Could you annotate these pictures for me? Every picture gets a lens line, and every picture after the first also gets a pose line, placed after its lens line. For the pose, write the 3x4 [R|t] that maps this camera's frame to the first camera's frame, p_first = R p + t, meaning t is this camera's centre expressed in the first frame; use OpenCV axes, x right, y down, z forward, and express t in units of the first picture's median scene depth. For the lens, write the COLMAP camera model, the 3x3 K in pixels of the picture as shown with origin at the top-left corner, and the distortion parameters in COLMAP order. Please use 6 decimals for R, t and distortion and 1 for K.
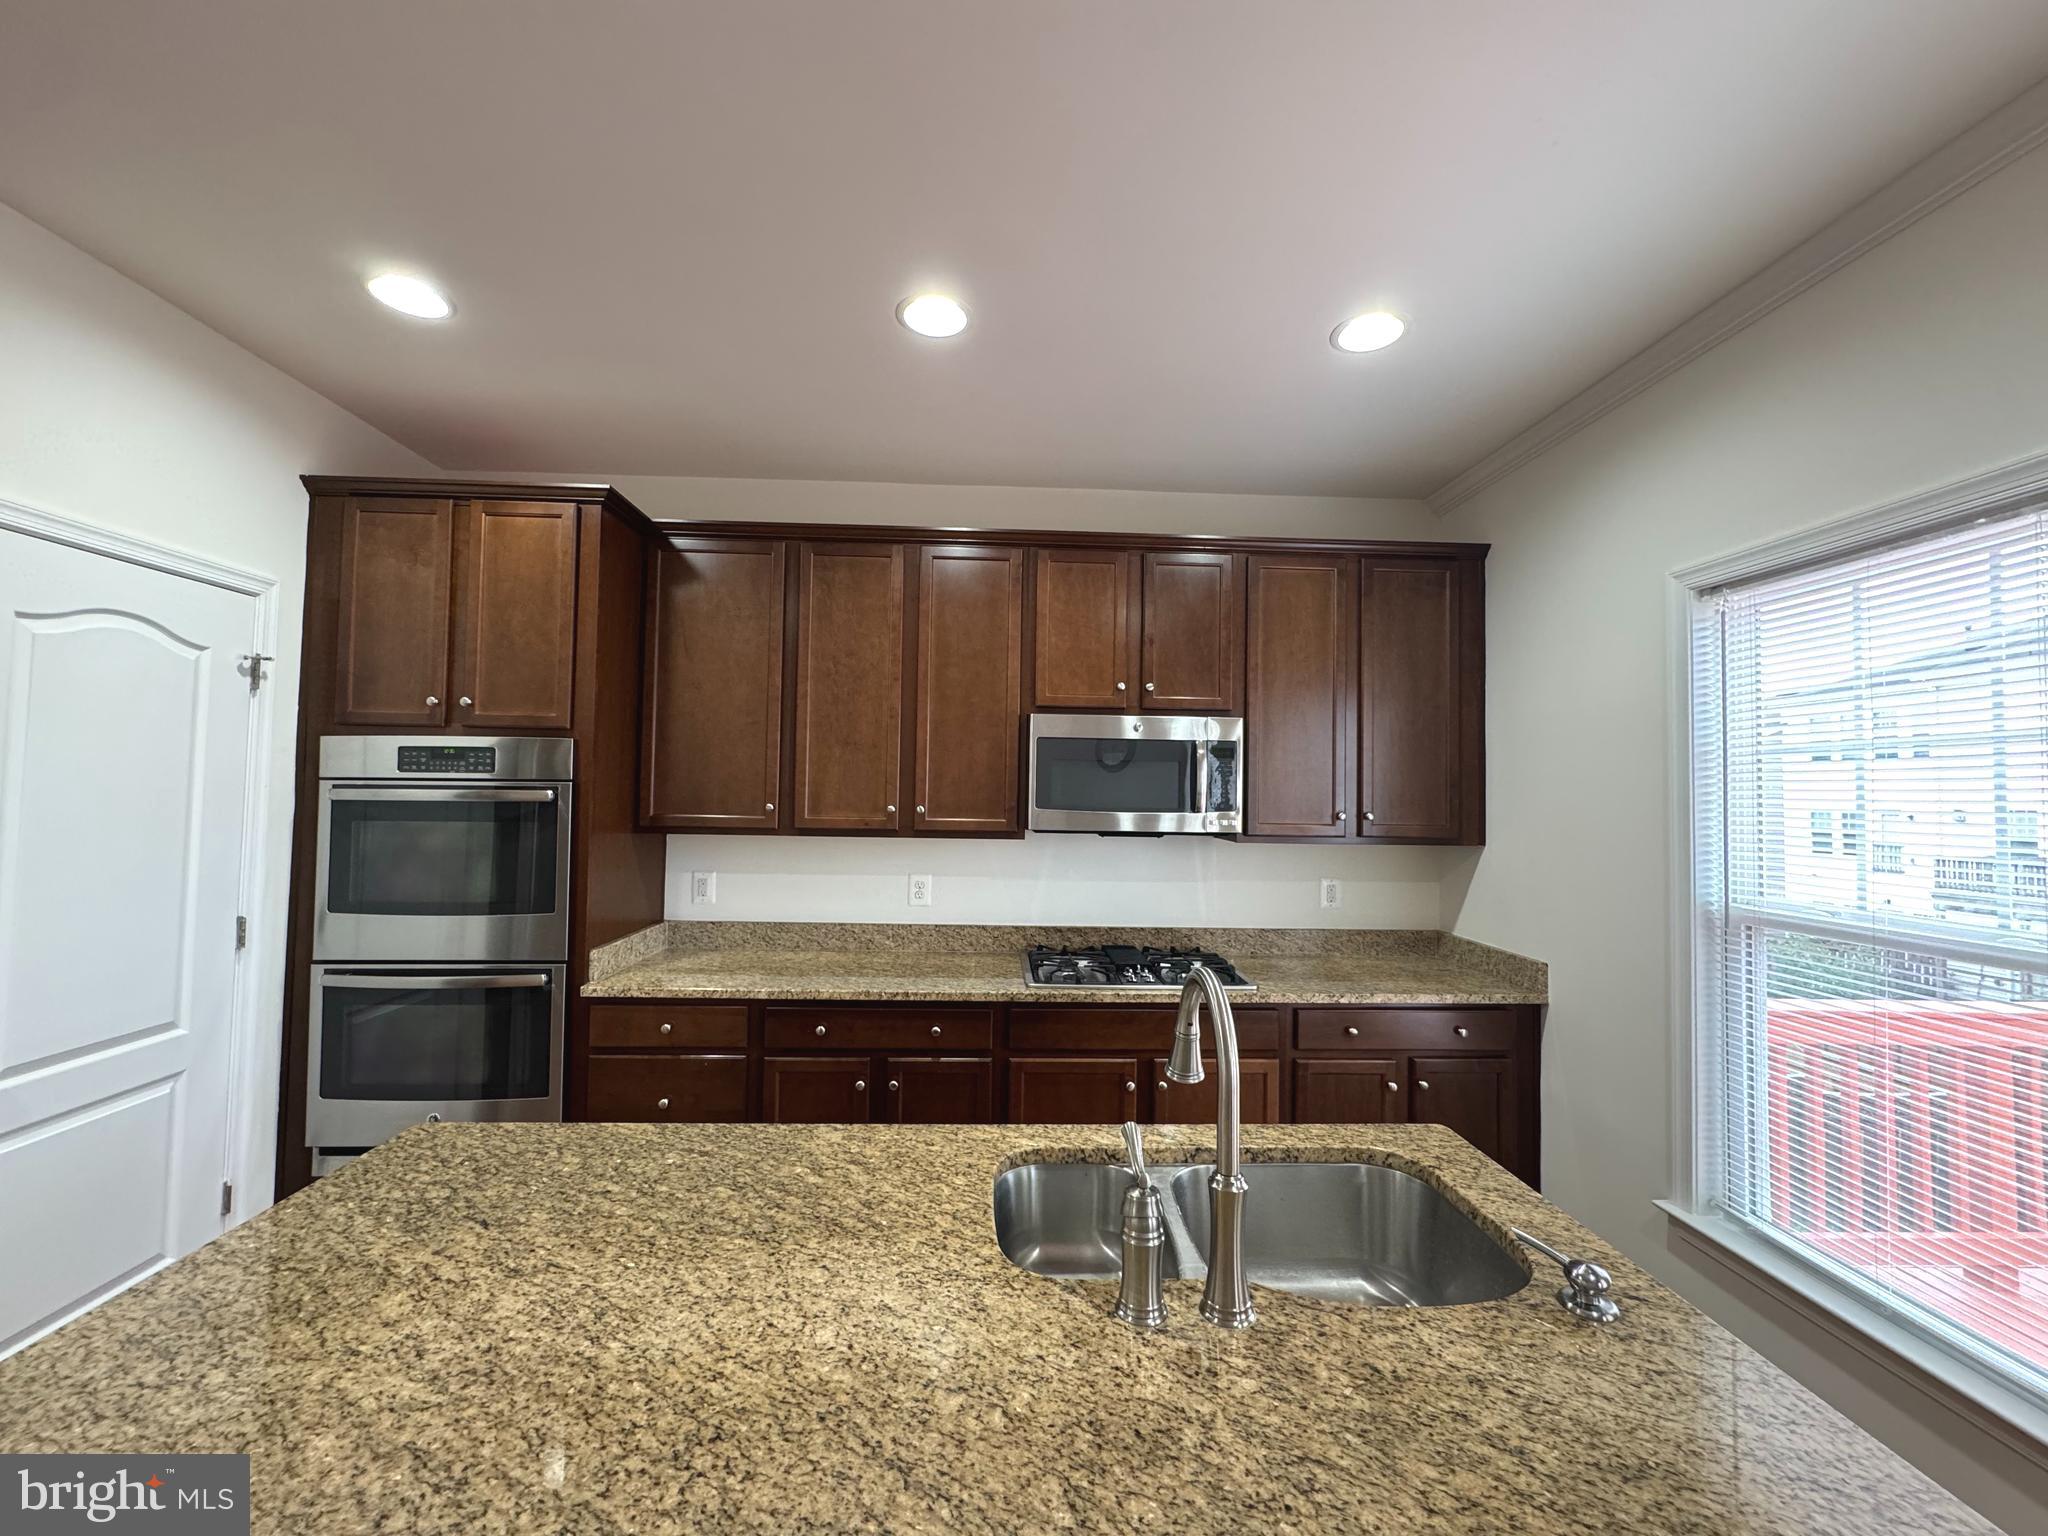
lens RADIAL K [[821.5, 0, 1023.2], [0, 821.5, 766.1], [0, 0, 1]] dist [-0.000638, -0.000307]
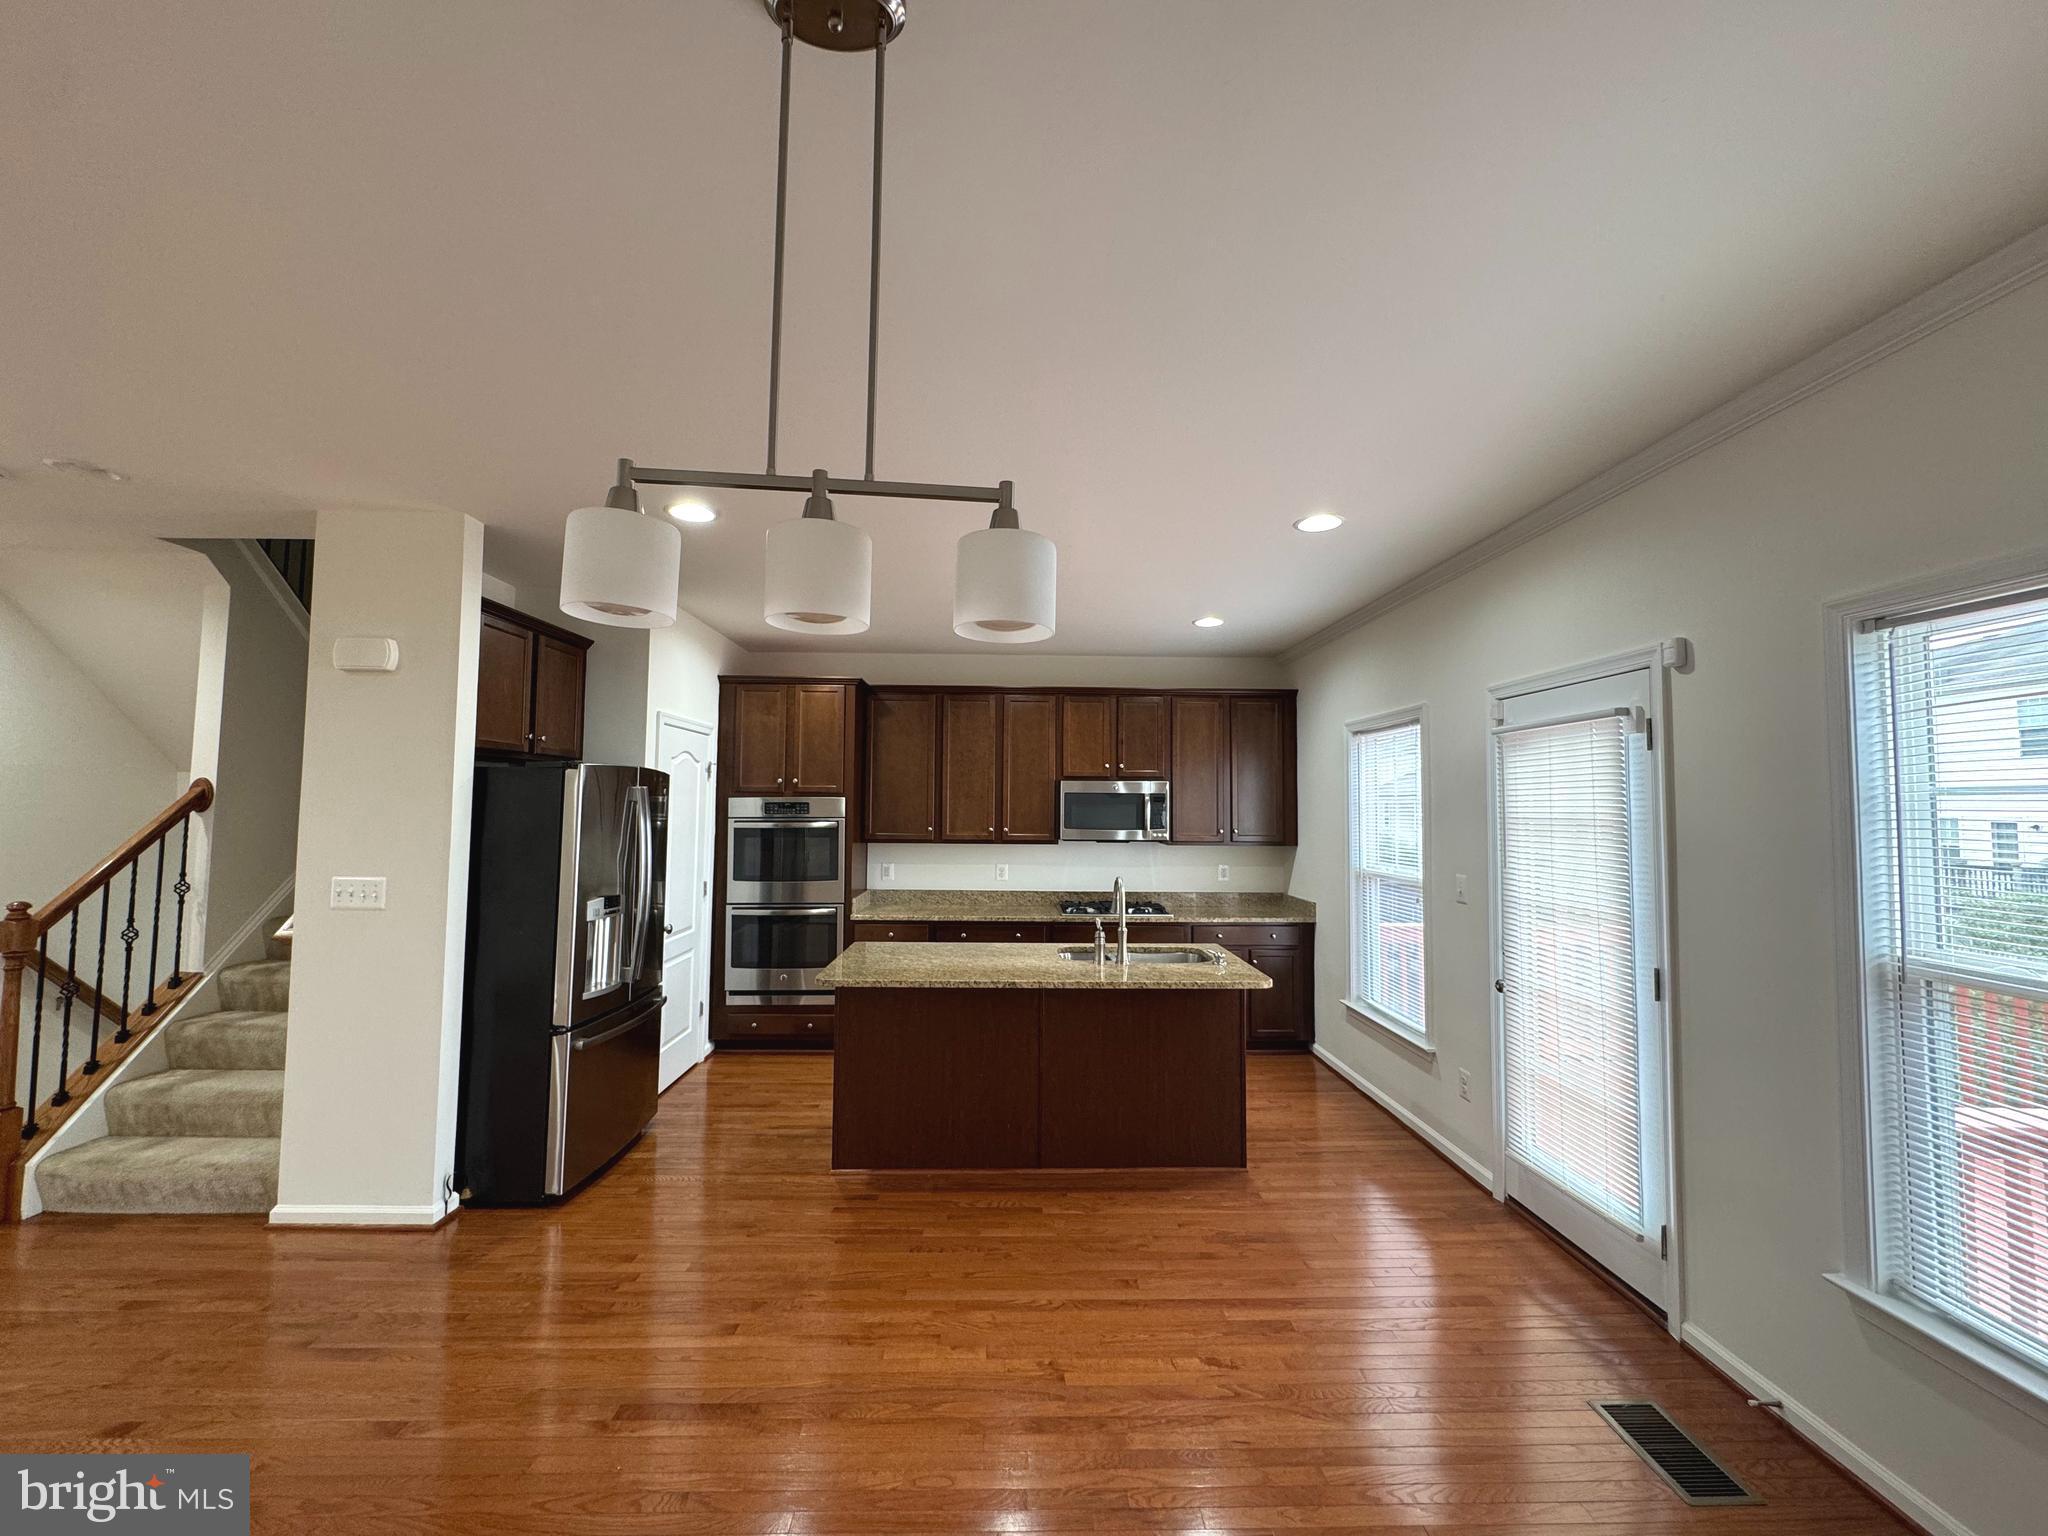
lens RADIAL K [[821.5, 0, 1023.2], [0, 821.5, 766.1], [0, 0, 1]] dist [-0.000638, -0.000307]
pose [[0.999719, -0.009910, -0.021543, -0.038329], [0.009521, 0.999790, -0.018125, -0.063318], [0.021718, 0.017915, 0.999604, -0.969561]]
